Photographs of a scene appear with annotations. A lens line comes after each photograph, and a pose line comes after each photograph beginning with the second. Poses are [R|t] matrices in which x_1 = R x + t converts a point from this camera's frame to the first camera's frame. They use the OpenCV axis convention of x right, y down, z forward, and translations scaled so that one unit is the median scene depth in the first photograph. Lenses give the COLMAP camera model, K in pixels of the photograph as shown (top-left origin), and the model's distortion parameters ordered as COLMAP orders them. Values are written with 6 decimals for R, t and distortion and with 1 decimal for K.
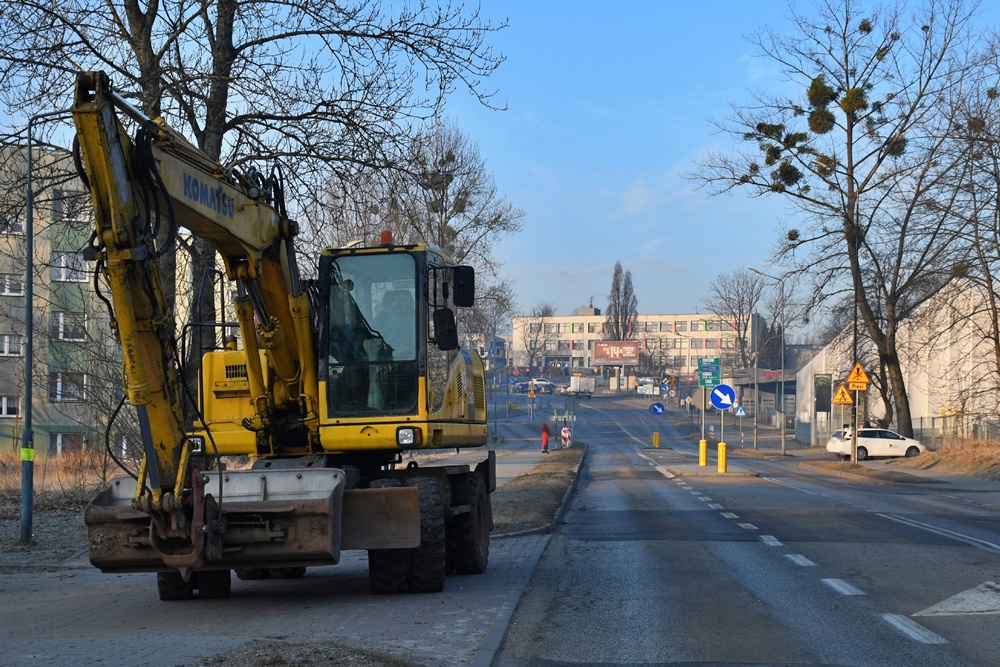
lens RADIAL K [[1812.5, 0, 508.9], [0, 1812.5, 389.9], [0, 0, 1]] dist [0.202107, 0.000000]
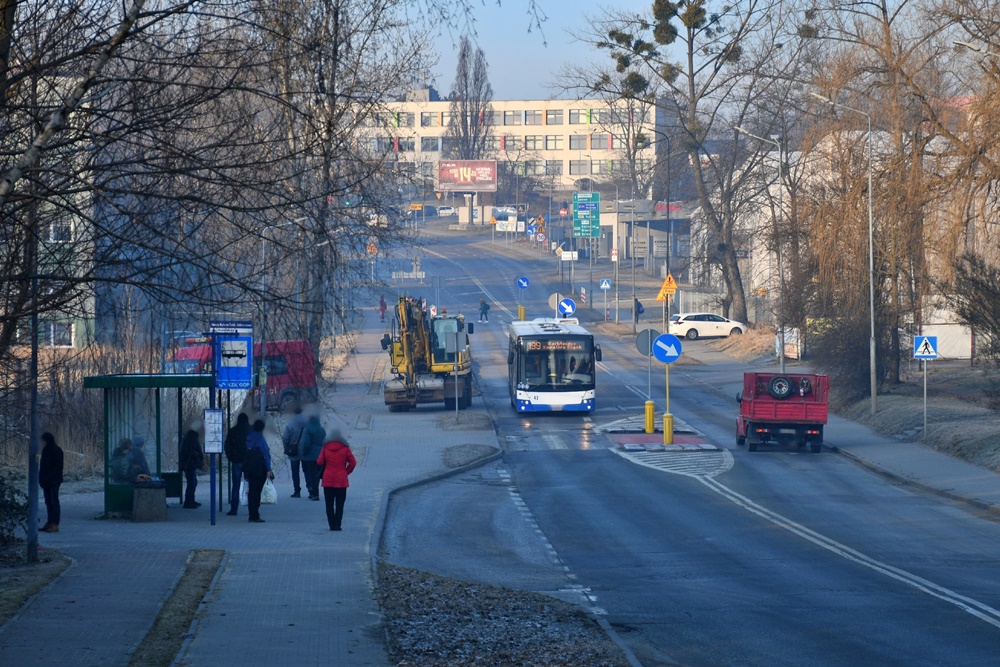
lens RADIAL K [[2978.8, 0, 499.4], [0, 2978.8, 333.6], [0, 0, 1]] dist [-0.352332, 0.000000]
pose [[0.997211, -0.013629, 0.073386, -0.063641], [0.010001, 0.998720, 0.049585, -0.053570], [-0.073967, -0.048713, 0.996070, -0.782735]]
